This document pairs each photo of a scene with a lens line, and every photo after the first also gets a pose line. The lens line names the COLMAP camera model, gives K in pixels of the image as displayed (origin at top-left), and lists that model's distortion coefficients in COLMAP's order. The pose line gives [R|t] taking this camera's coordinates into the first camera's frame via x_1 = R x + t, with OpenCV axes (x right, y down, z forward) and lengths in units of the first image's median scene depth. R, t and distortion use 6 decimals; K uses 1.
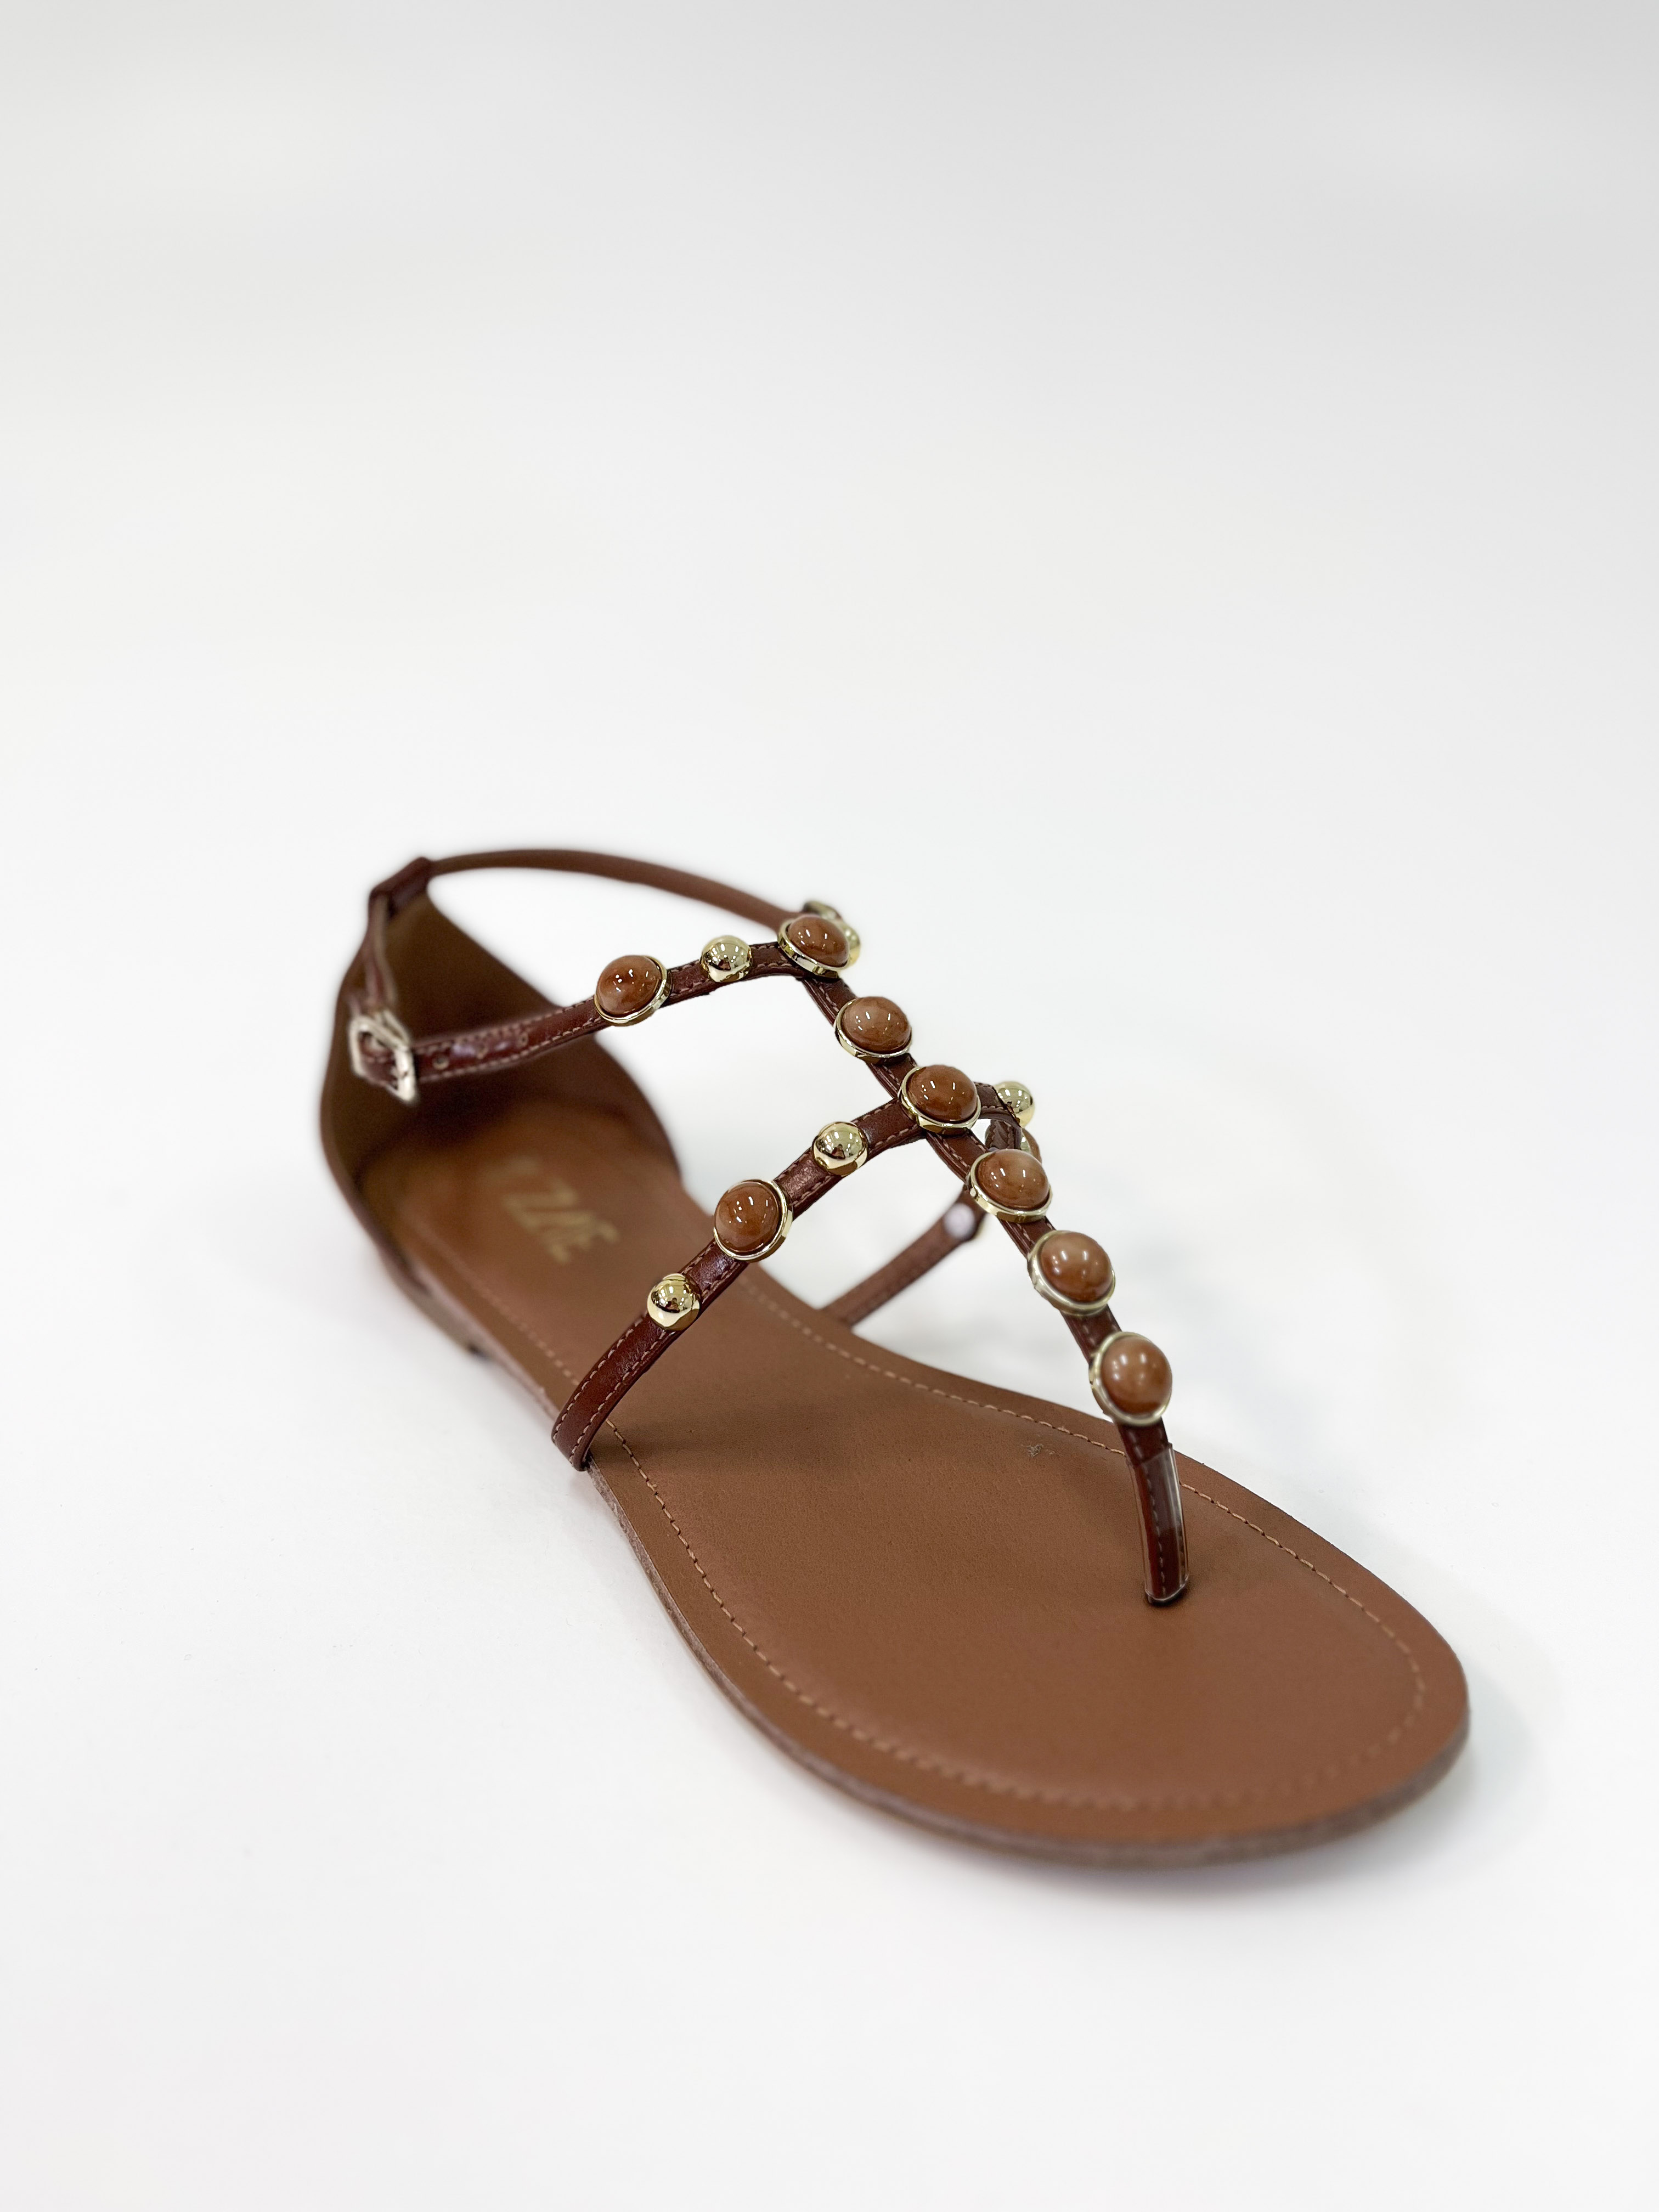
lens RADIAL K [[1606.4, 0, 829.5], [0, 1606.4, 1106.0], [0, 0, 1]] dist [0.101760, -0.084382]
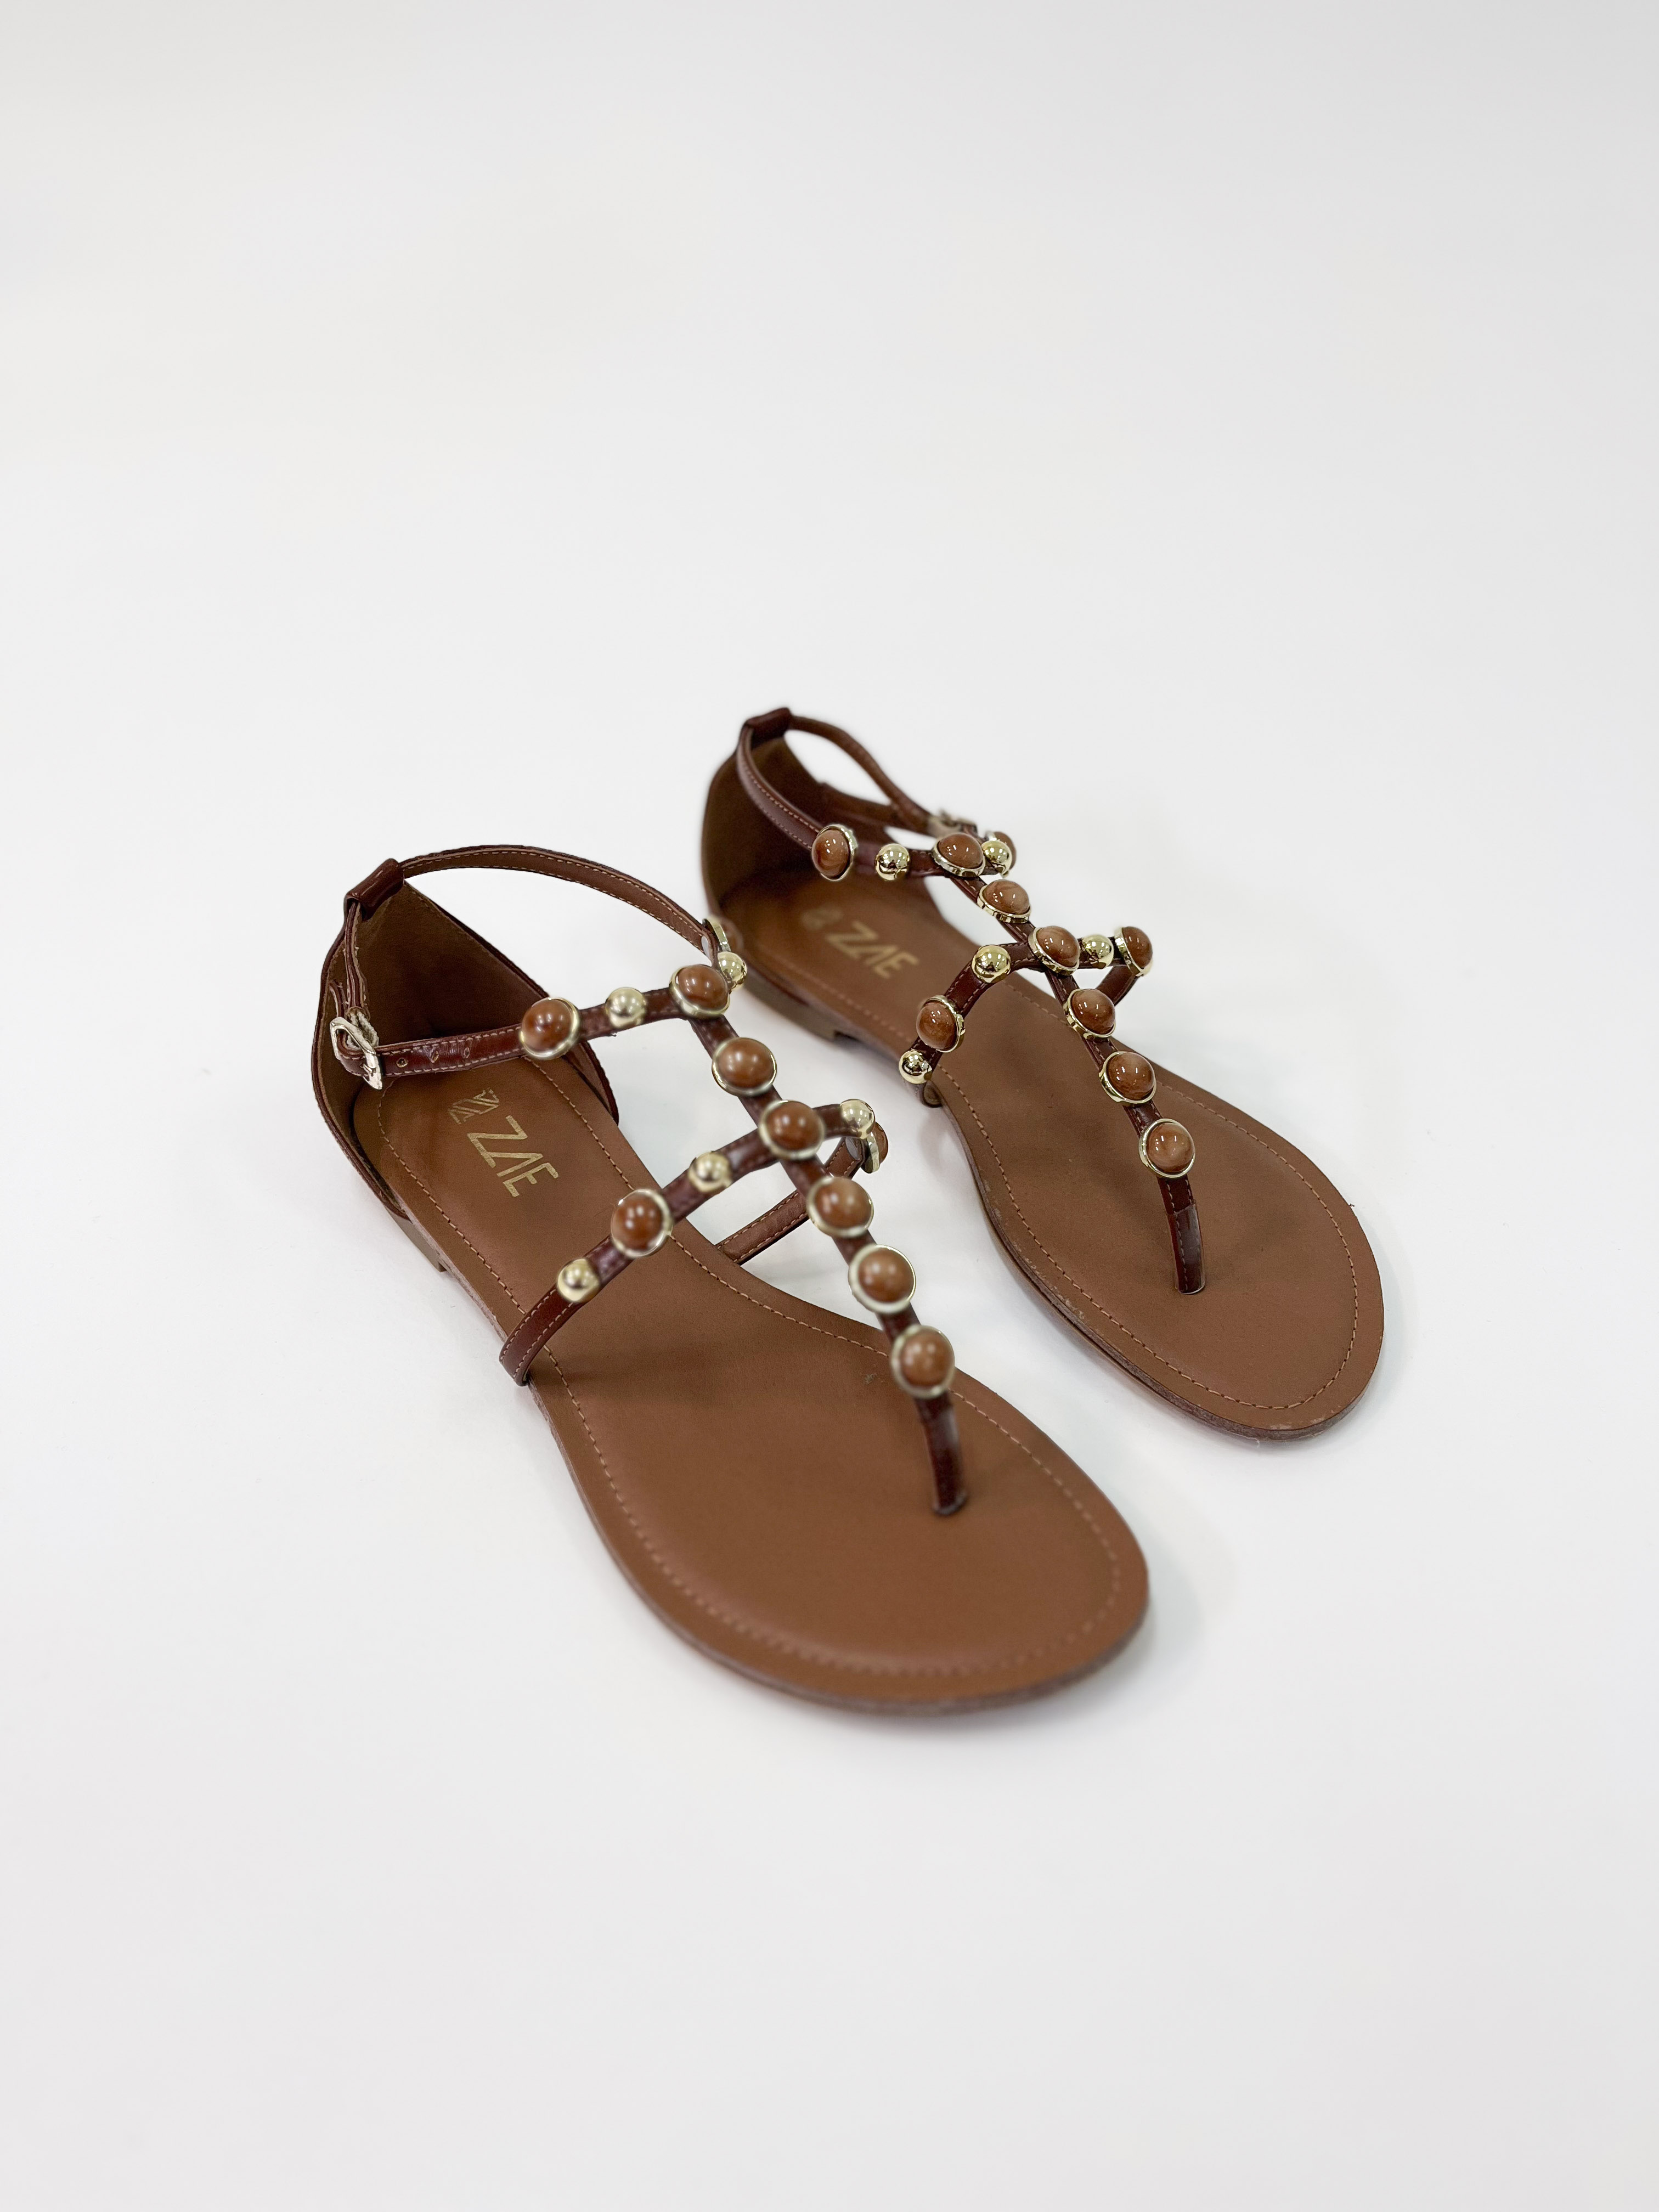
lens RADIAL K [[1606.4, 0, 829.5], [0, 1606.4, 1106.0], [0, 0, 1]] dist [0.101760, -0.084382]
pose [[0.999663, 0.016176, -0.020322, 0.119787], [-0.011679, 0.978773, 0.204615, -0.273094], [0.023200, -0.204309, 0.978632, -0.222298]]
